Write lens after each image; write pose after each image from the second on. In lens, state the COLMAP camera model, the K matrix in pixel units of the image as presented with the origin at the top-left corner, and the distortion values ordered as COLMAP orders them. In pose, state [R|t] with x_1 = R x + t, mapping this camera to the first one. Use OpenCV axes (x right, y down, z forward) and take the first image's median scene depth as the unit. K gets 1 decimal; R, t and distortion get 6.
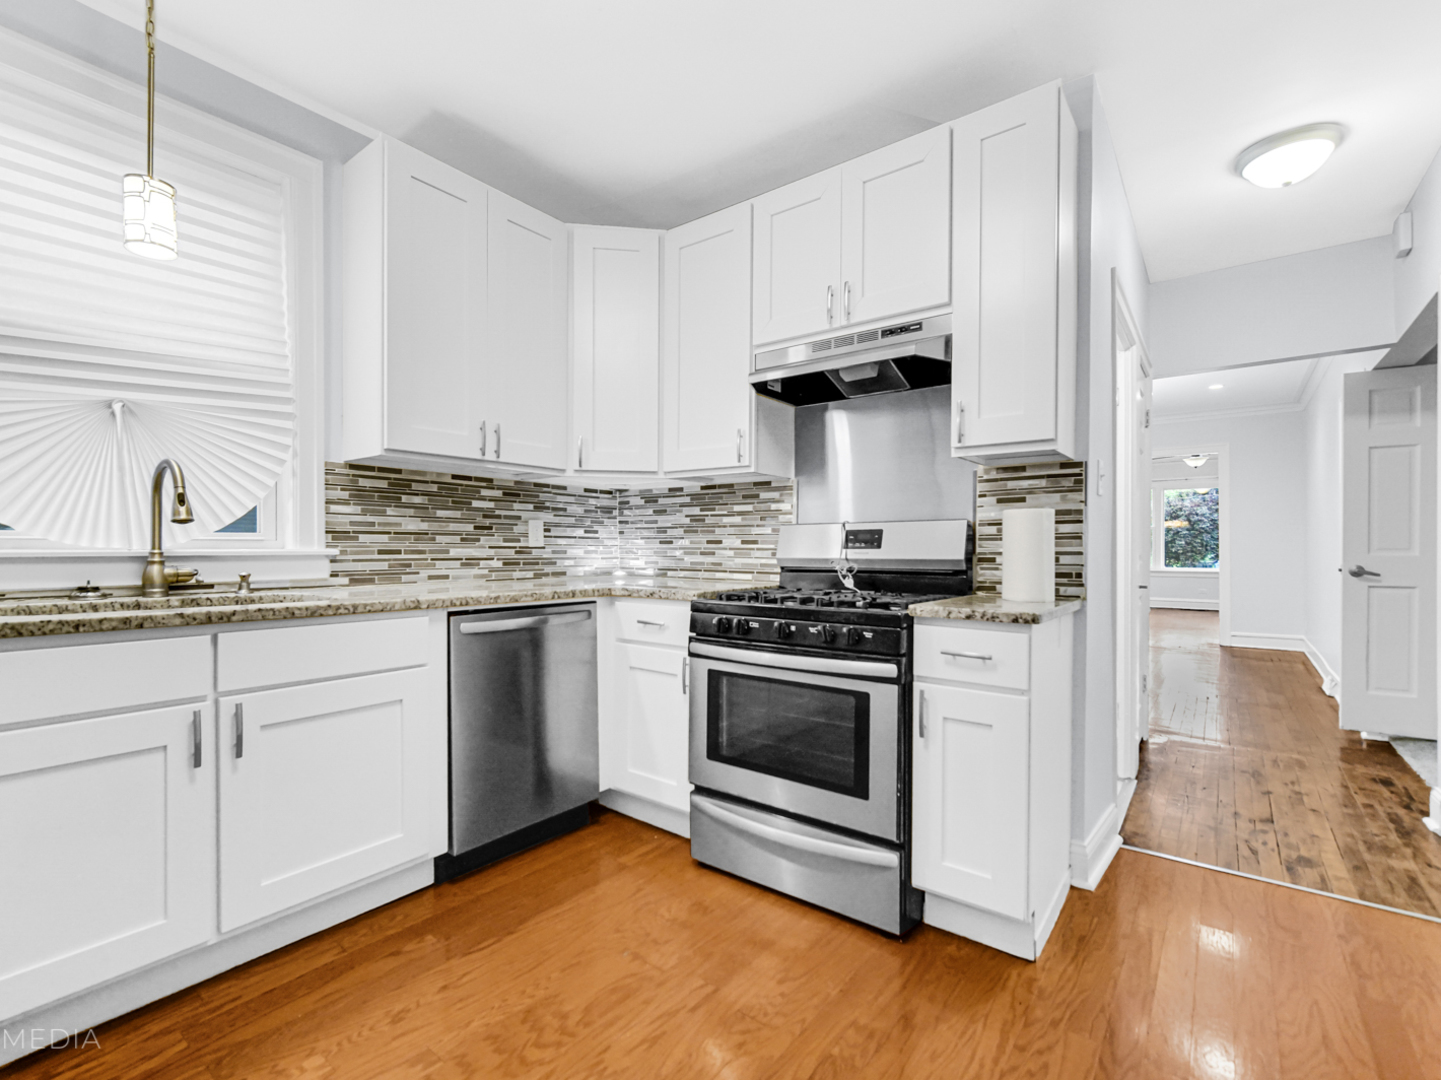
lens RADIAL K [[660.5, 0, 716.3], [0, 660.5, 545.6], [0, 0, 1]] dist [-0.000739, -0.001147]
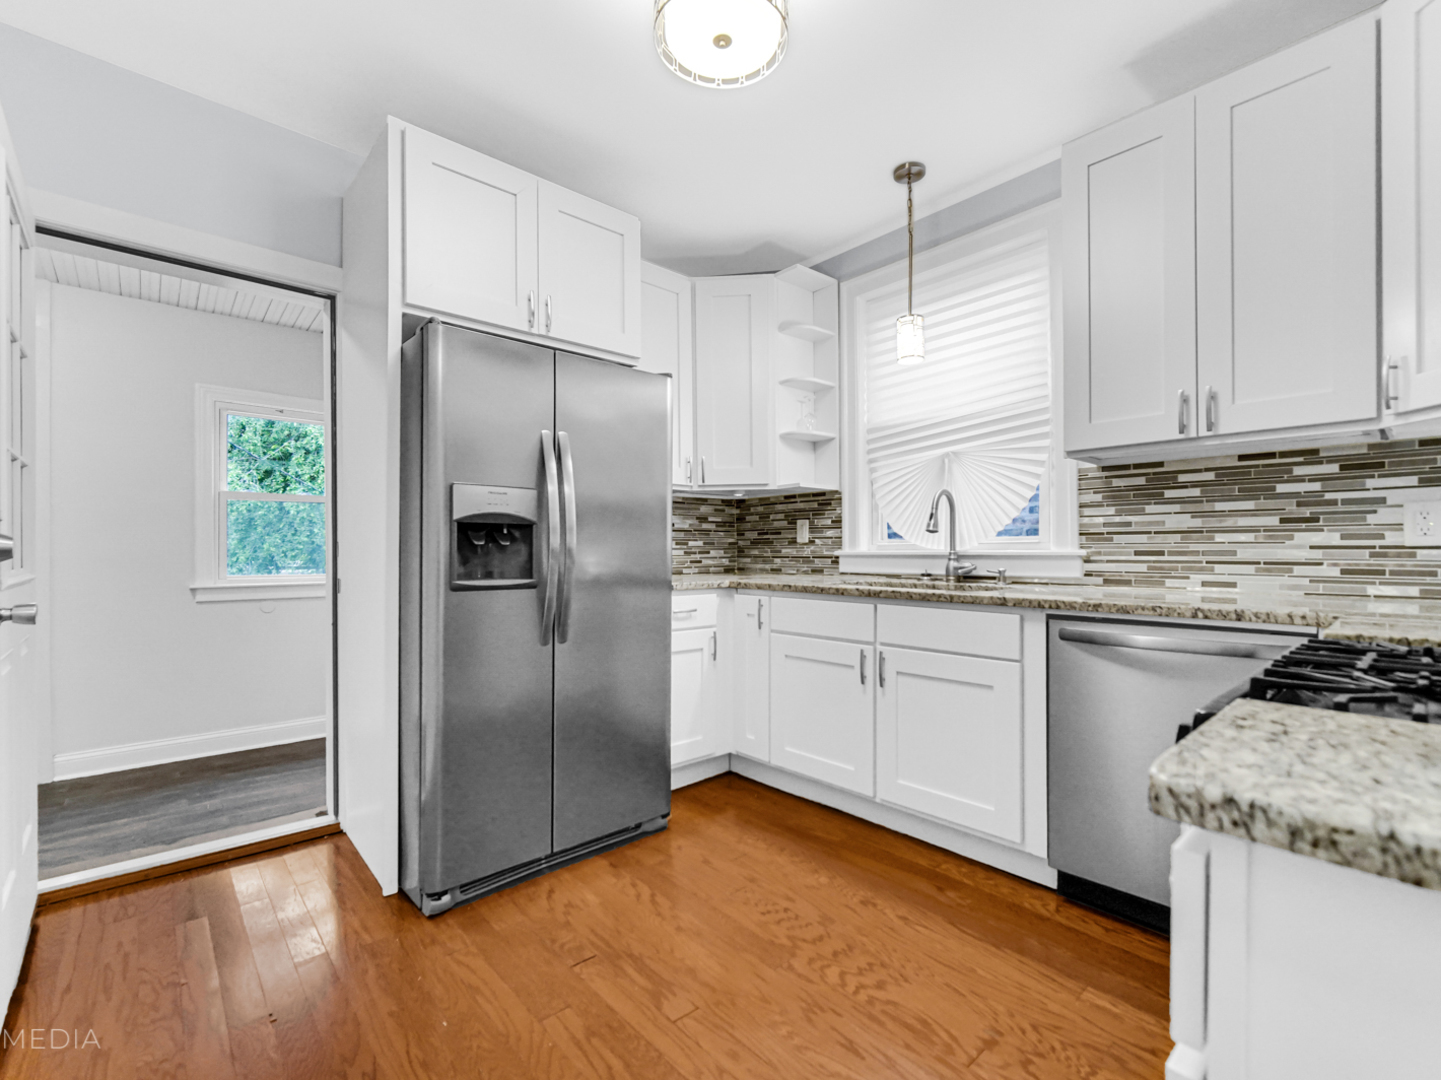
lens RADIAL K [[660.5, 0, 716.9], [0, 660.5, 547.6], [0, 0, 1]] dist [-0.000739, -0.001147]
pose [[-0.193157, -0.004470, -0.981158, 0.560301], [0.005255, 0.999971, -0.005590, 0.004131], [0.981154, -0.006236, -0.193128, 0.612740]]
